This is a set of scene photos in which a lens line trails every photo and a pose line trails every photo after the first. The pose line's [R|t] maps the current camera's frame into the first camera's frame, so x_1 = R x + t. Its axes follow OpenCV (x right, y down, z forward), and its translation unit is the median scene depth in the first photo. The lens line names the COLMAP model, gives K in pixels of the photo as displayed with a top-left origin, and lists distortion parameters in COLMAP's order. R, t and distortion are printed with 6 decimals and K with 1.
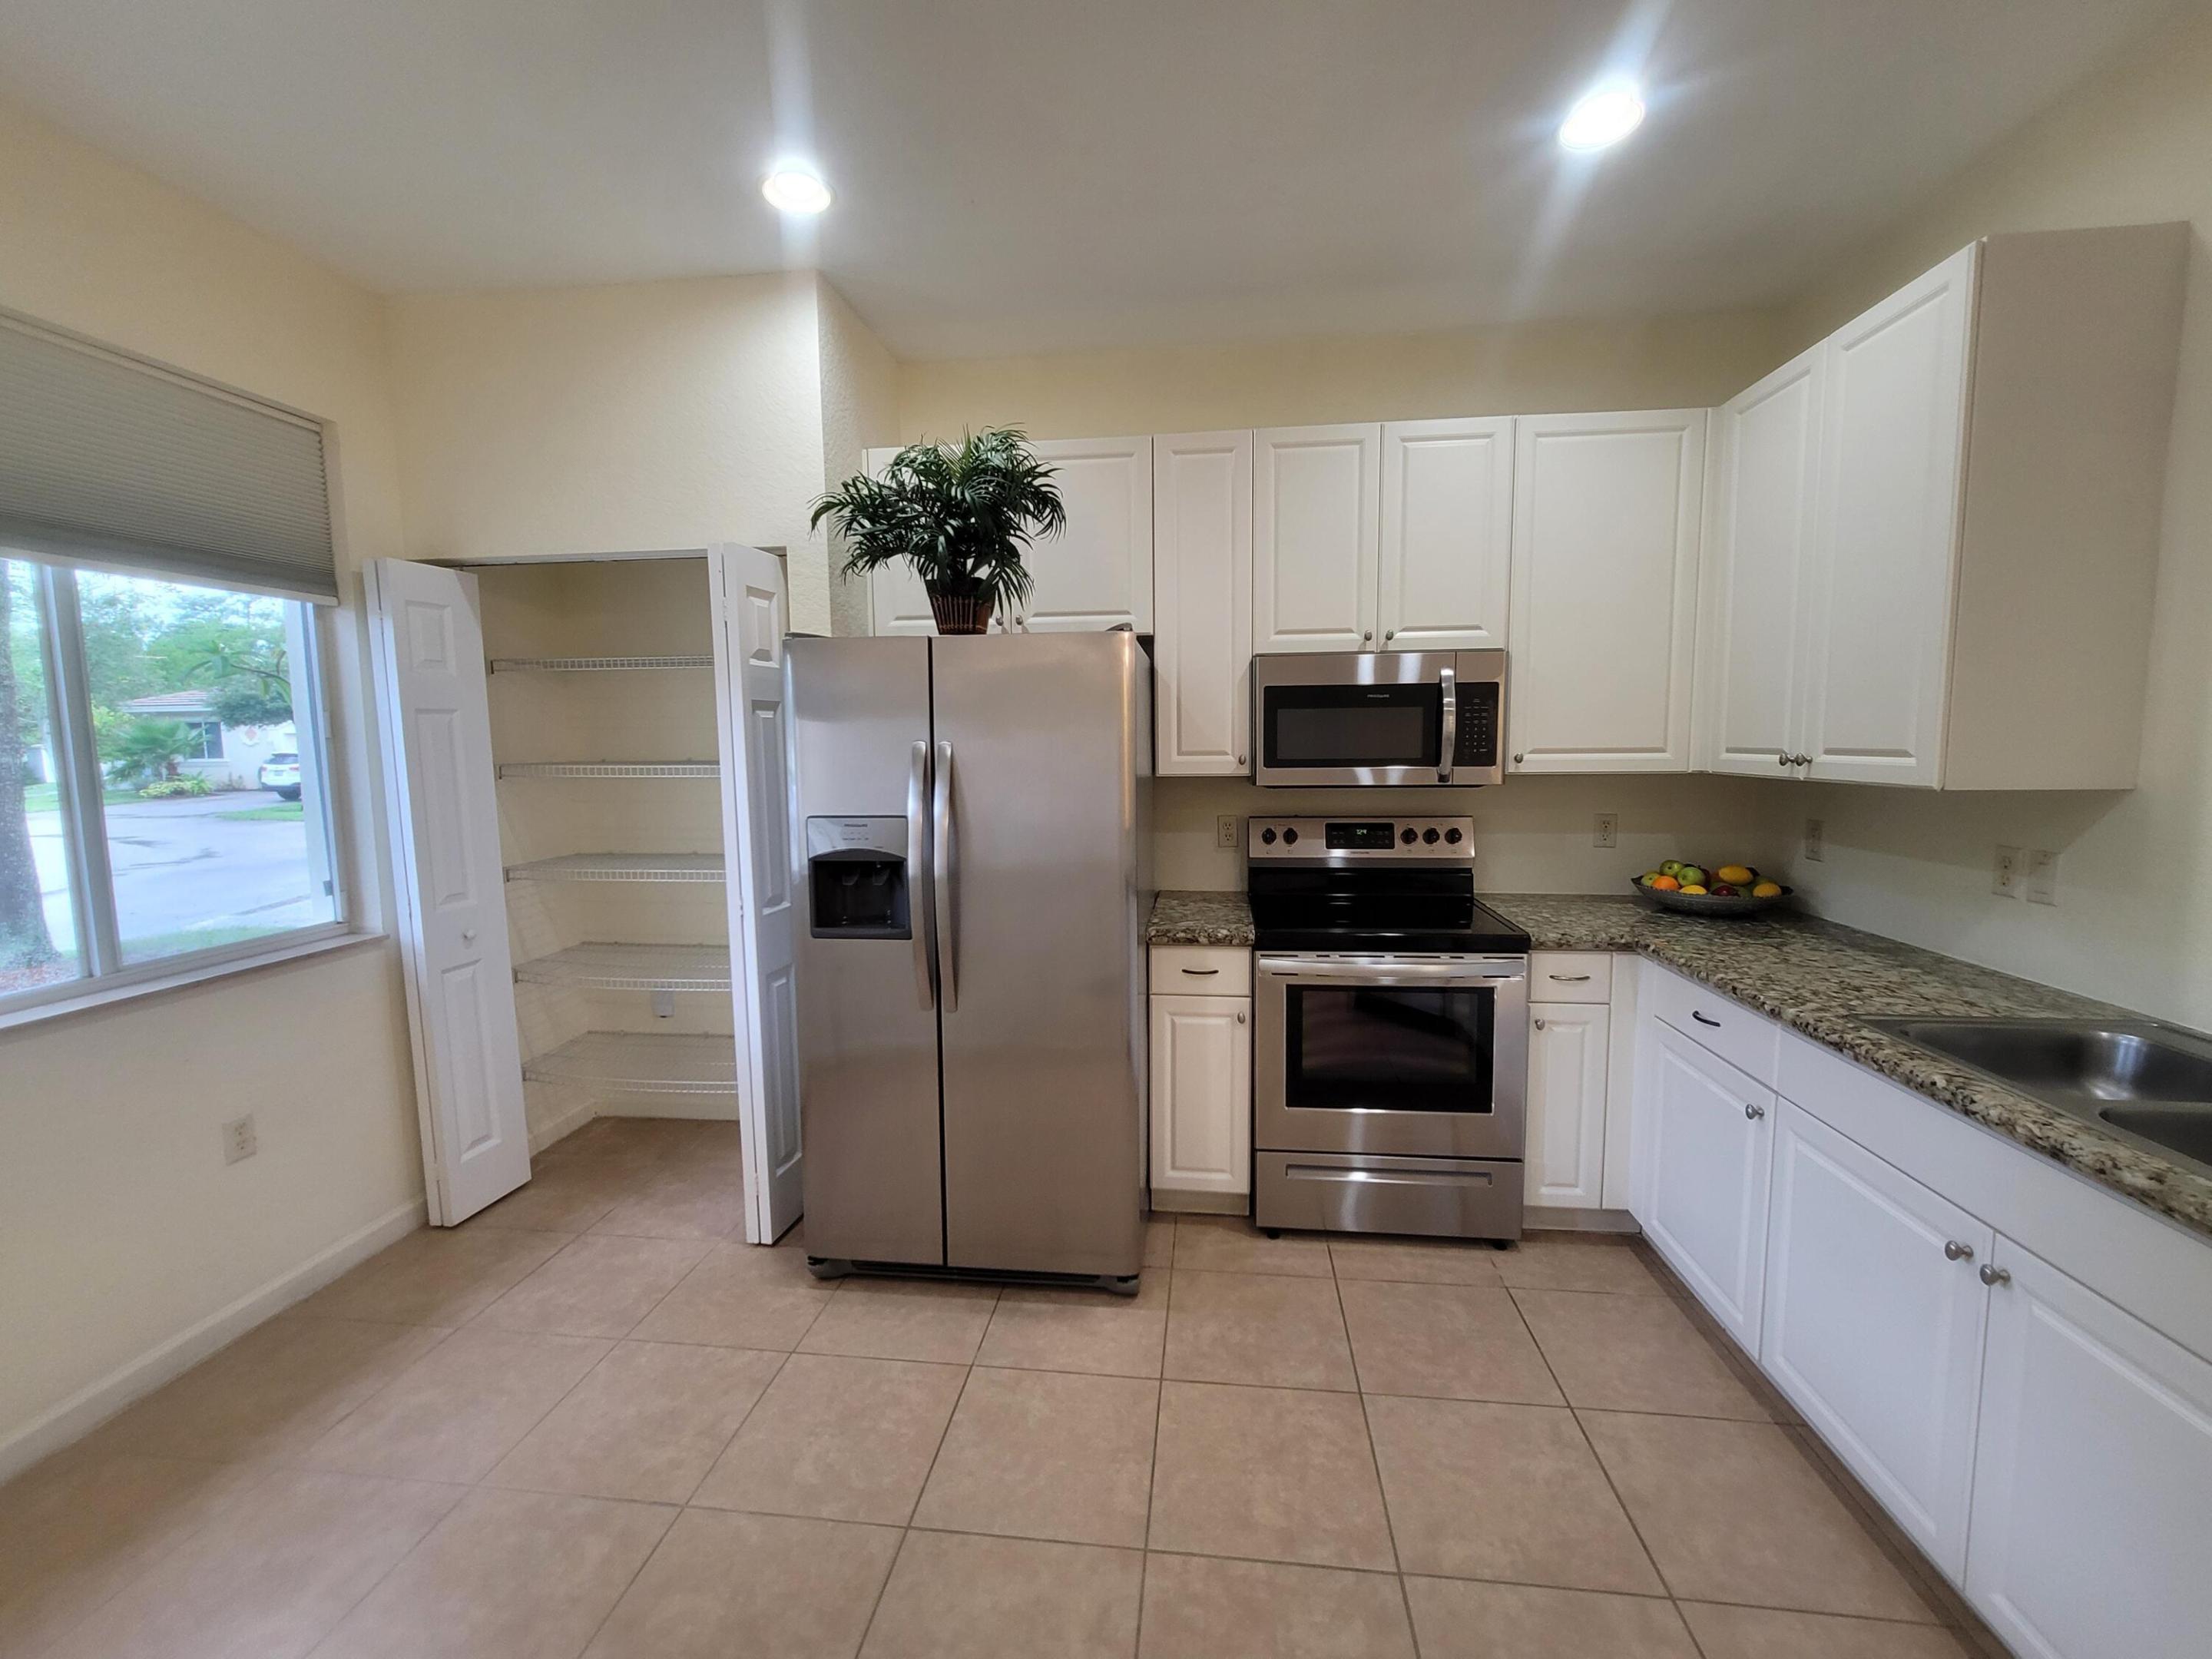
lens RADIAL K [[903.5, 0, 1110.1], [0, 903.5, 822.9], [0, 0, 1]] dist [-0.005095, 0.000443]
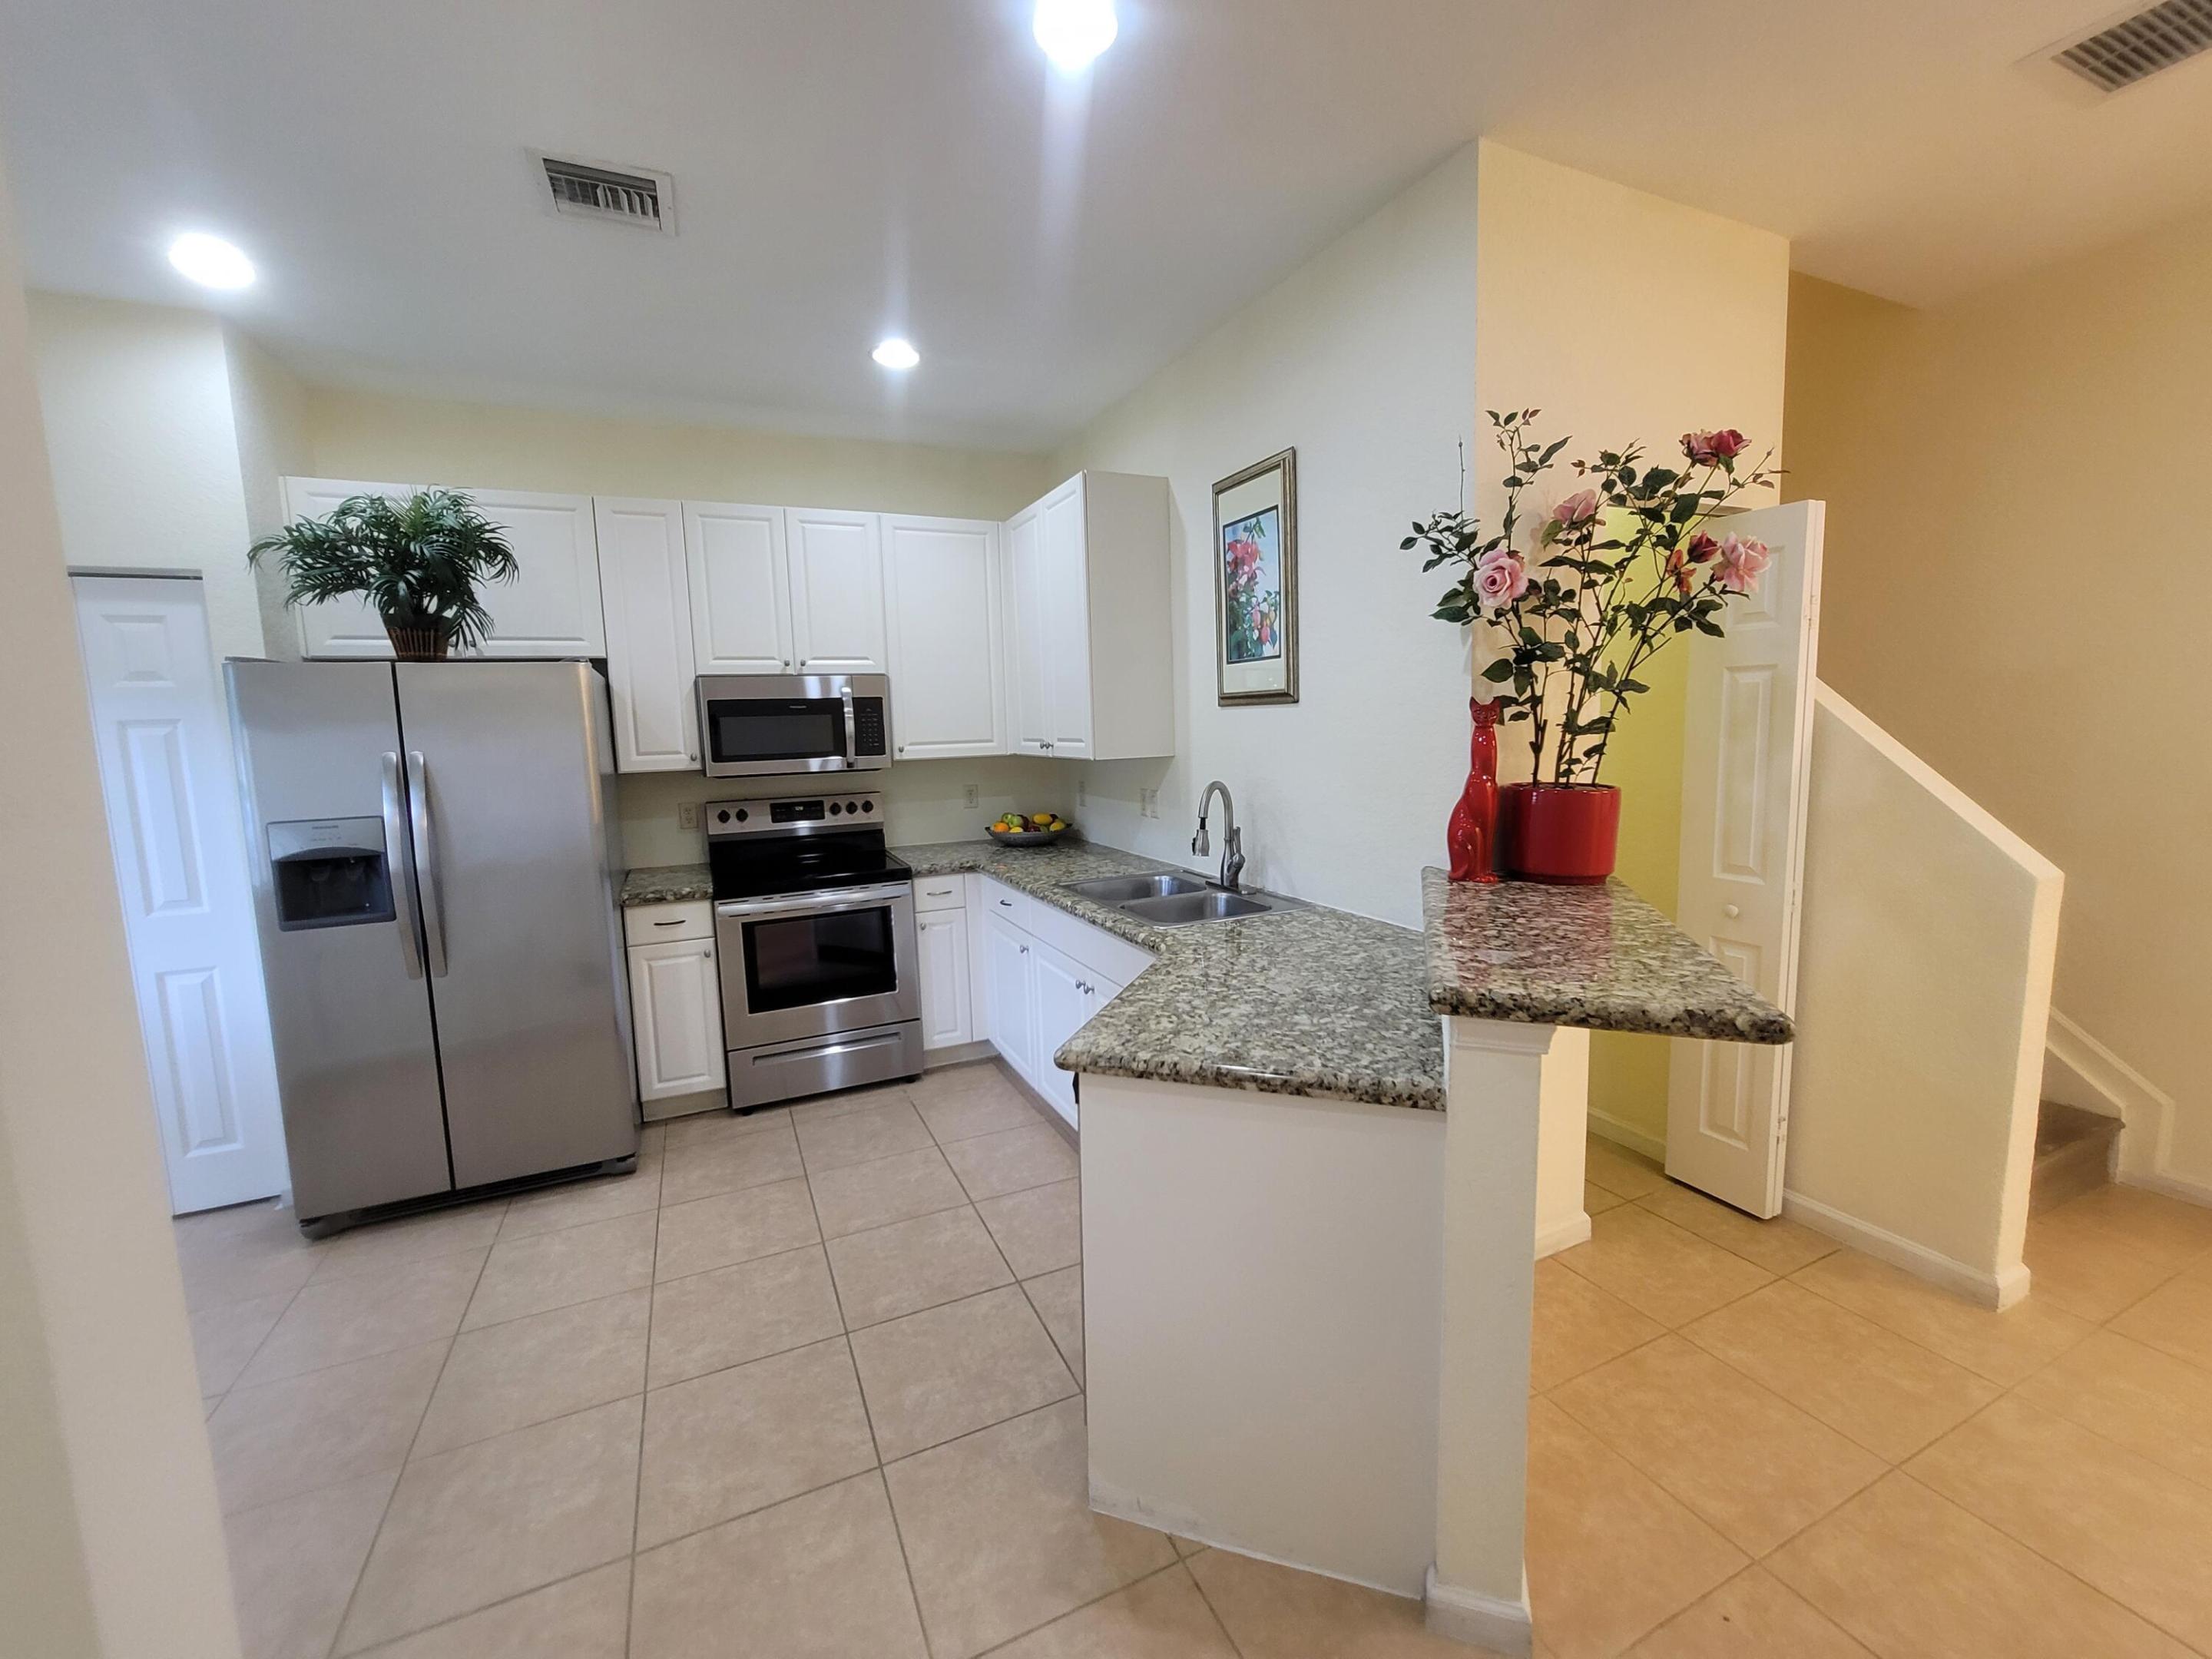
lens RADIAL K [[902.1, 0, 1109.7], [0, 902.1, 822.0], [0, 0, 1]] dist [-0.005016, 0.000269]
pose [[0.853686, -0.073520, 0.515573, -0.017158], [0.069492, 0.997213, 0.027138, 0.030480], [-0.516132, 0.012661, 0.856416, -0.430854]]
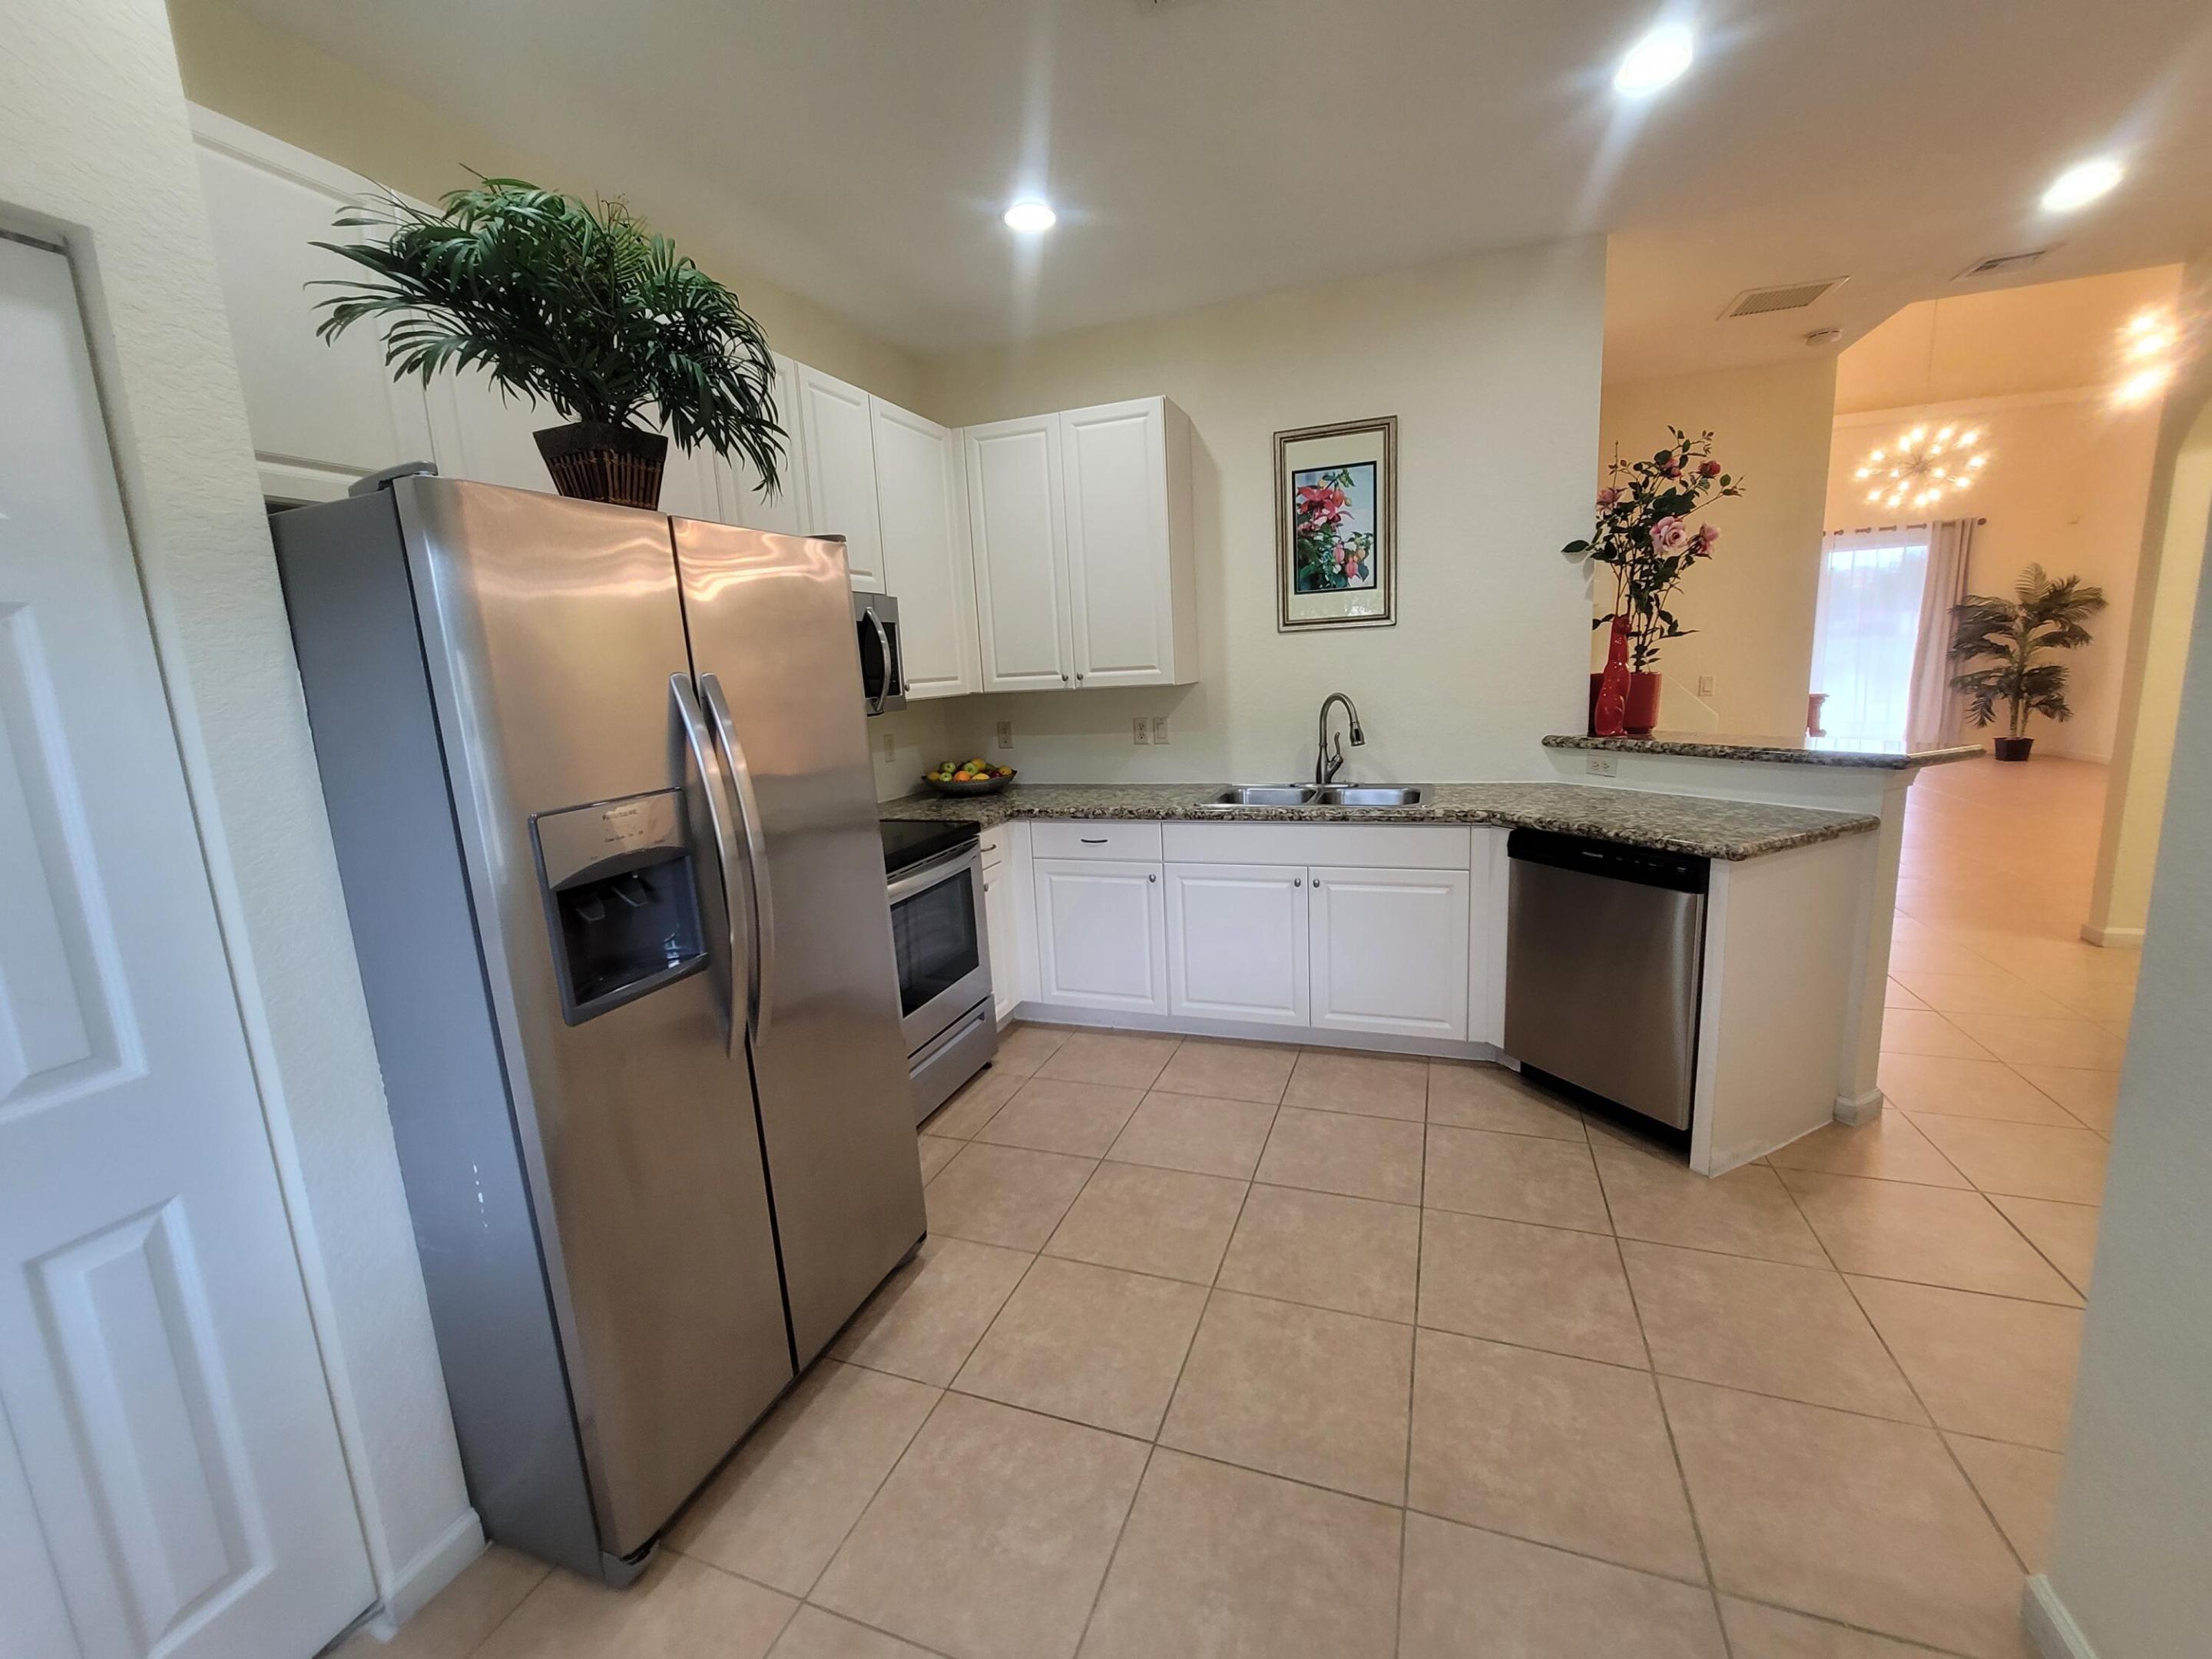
lens RADIAL K [[902.1, 0, 1109.7], [0, 902.1, 822.0], [0, 0, 1]] dist [-0.005016, 0.000269]
pose [[0.236110, -0.171130, 0.956539, -0.693821], [0.140327, 0.980057, 0.140699, -0.027836], [-0.961541, 0.101008, 0.255415, 0.466192]]
